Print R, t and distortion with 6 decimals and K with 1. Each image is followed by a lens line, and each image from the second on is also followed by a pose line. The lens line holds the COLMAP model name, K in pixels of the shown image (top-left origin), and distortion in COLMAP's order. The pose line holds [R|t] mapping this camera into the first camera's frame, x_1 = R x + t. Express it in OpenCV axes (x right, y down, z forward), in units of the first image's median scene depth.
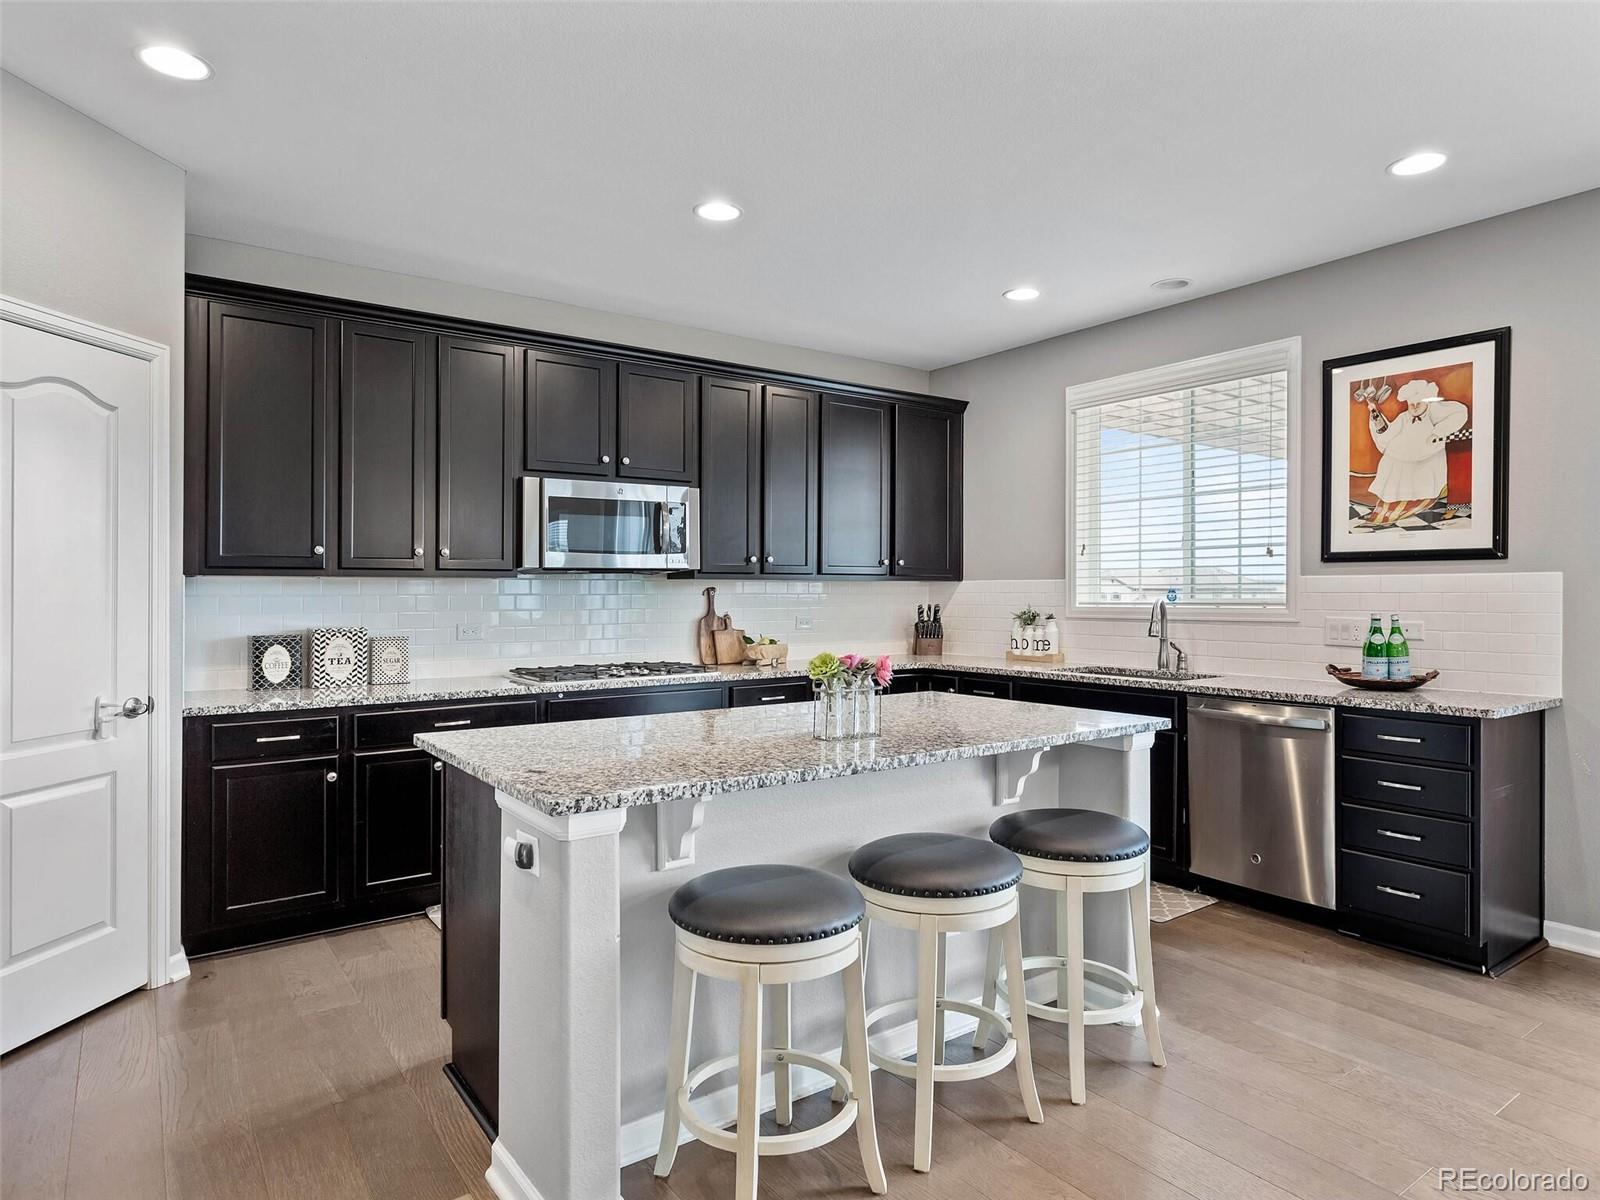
lens RADIAL K [[972.1, 0, 821.0], [0, 972.1, 596.1], [0, 0, 1]] dist [0.000311, -0.000126]
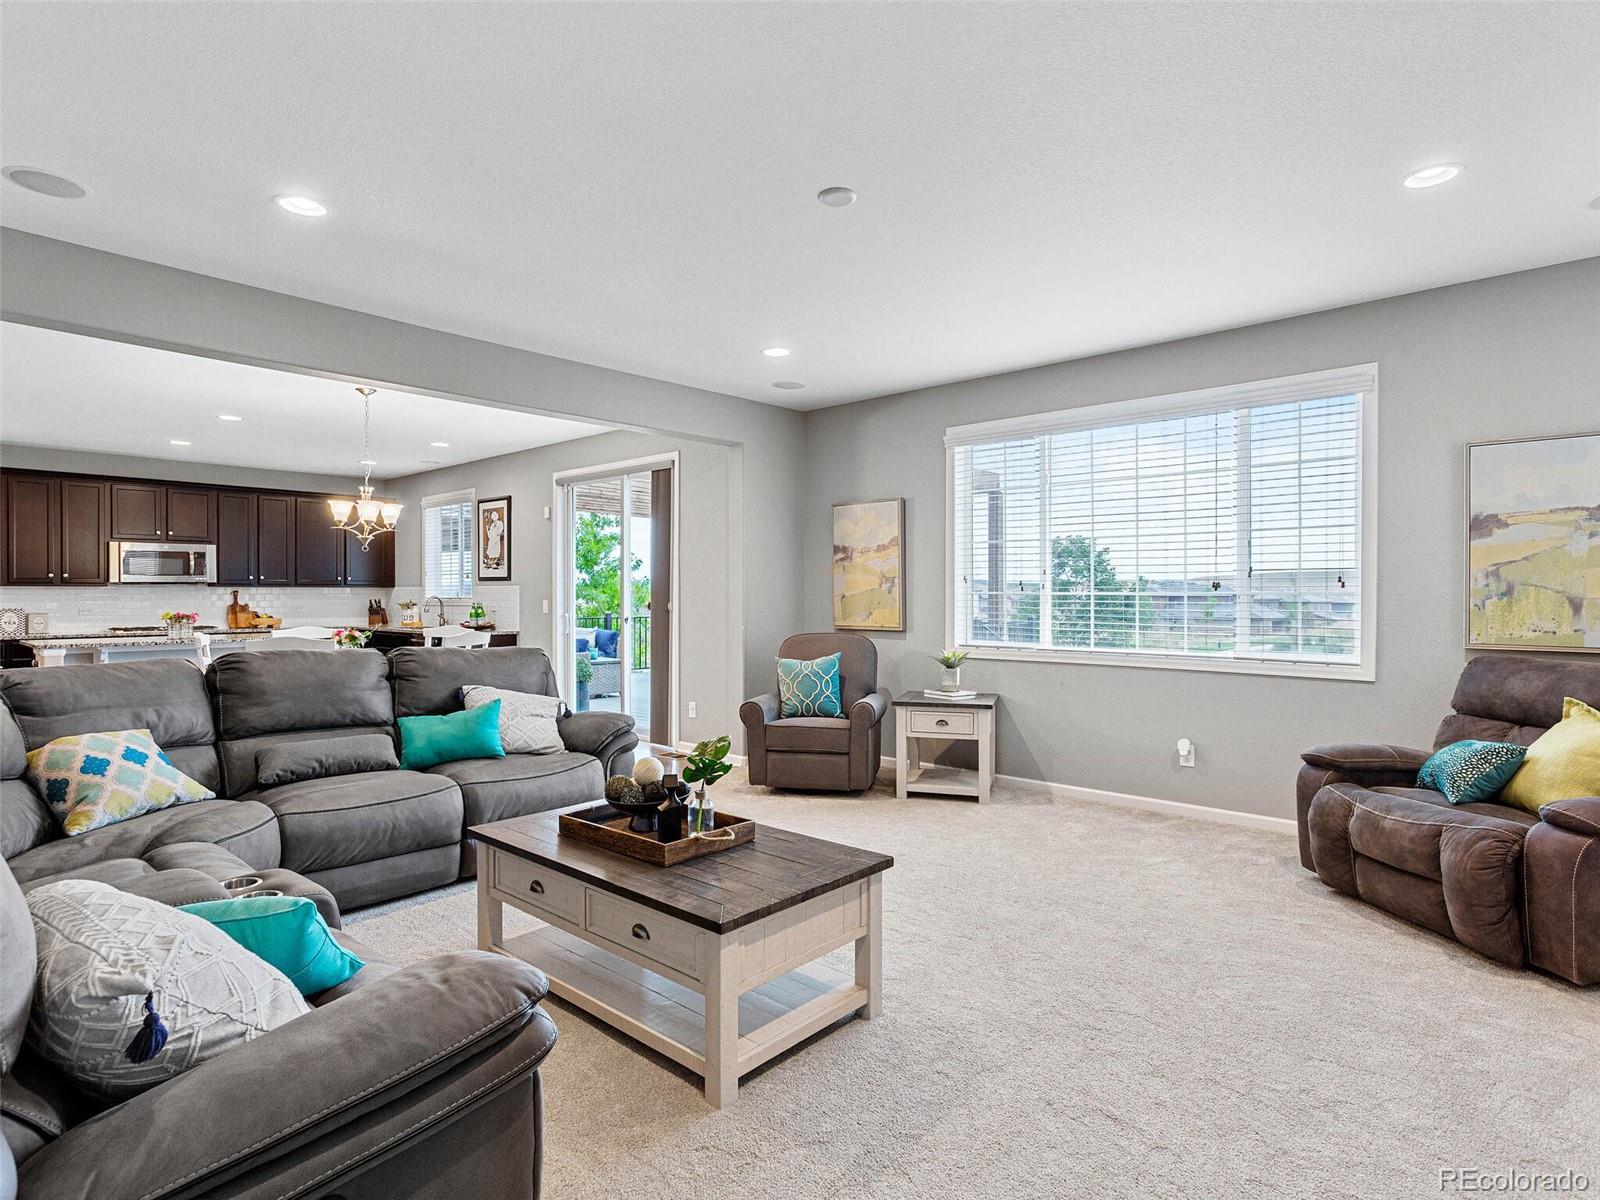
lens RADIAL K [[852.3, 0, 797.7], [0, 852.3, 595.2], [0, 0, 1]] dist [0.002599, 0.004540]
pose [[0.981043, -0.000356, 0.193789, 0.869794], [0.000457, 1.000000, -0.000477, 0.002536], [-0.193789, 0.000556, 0.981043, -1.247491]]
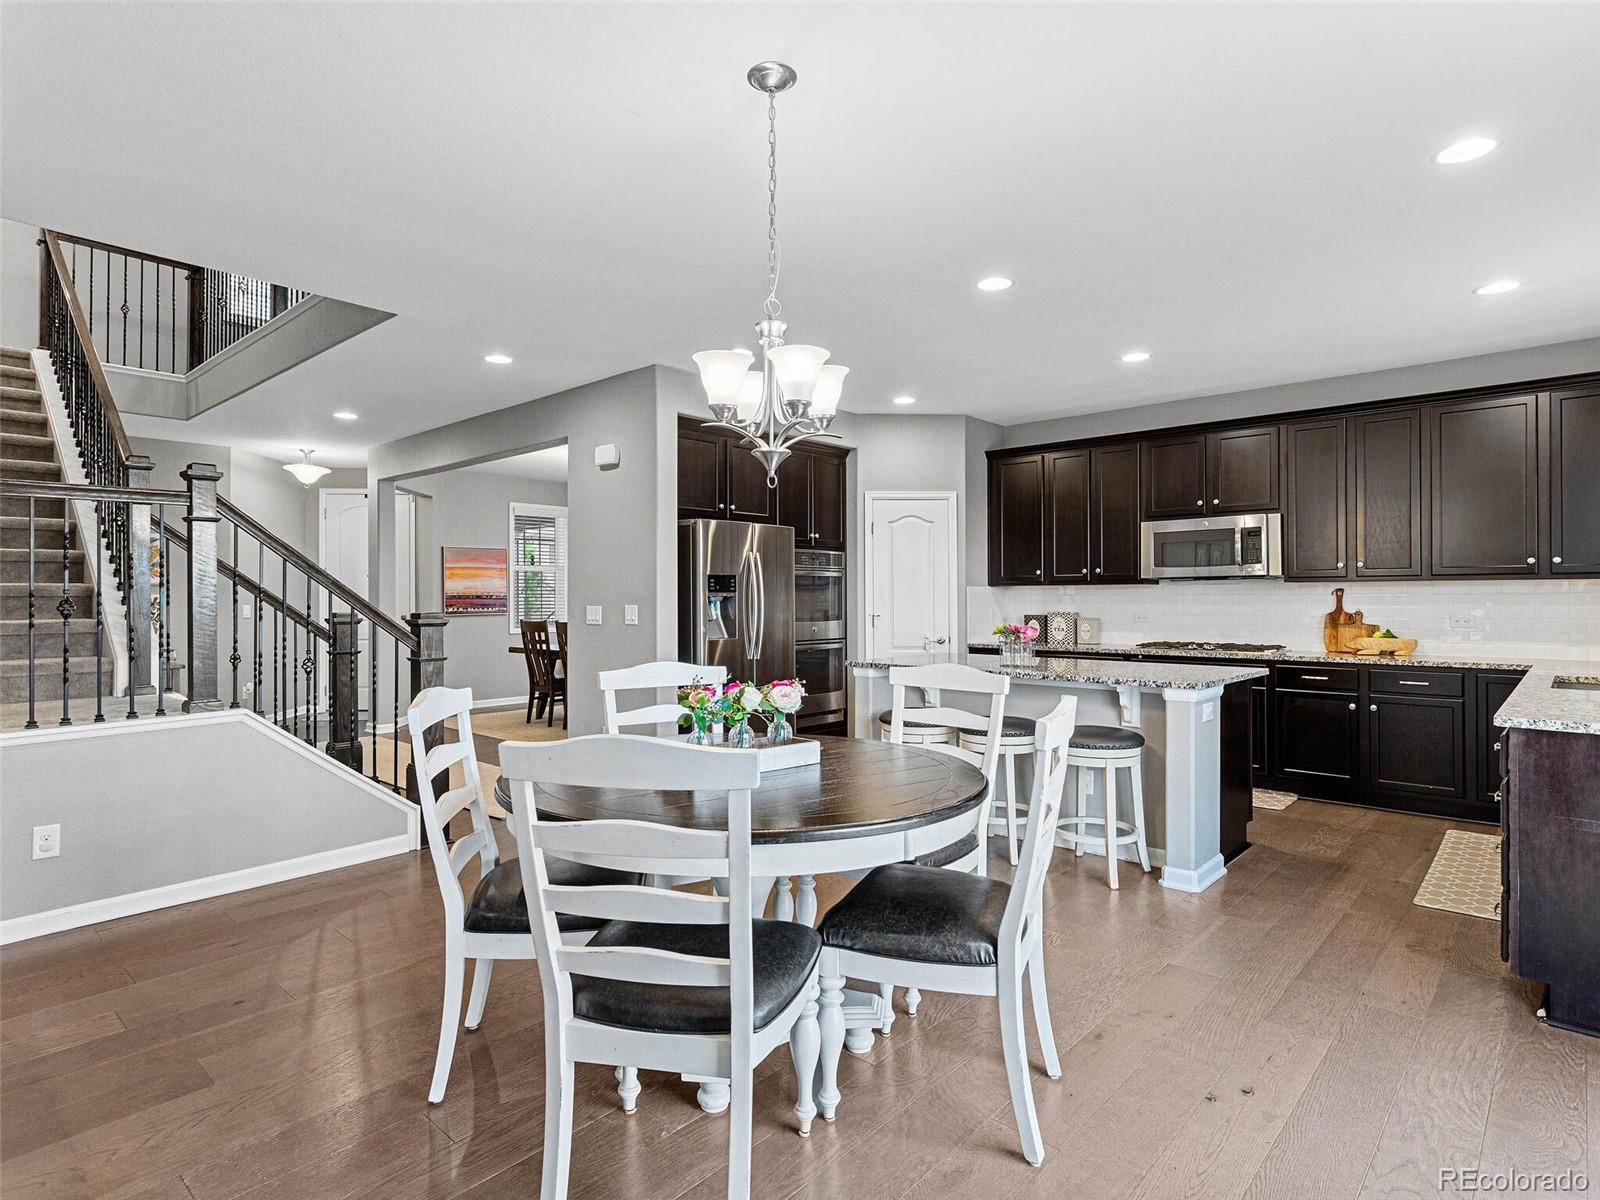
lens RADIAL K [[852.3, 0, 797.7], [0, 852.3, 595.2], [0, 0, 1]] dist [0.002599, 0.004540]
pose [[0.196936, -0.006281, -0.980396, 0.995975], [-0.002267, 0.999974, -0.006861, 0.010345], [0.980414, 0.003574, 0.196916, 0.140845]]
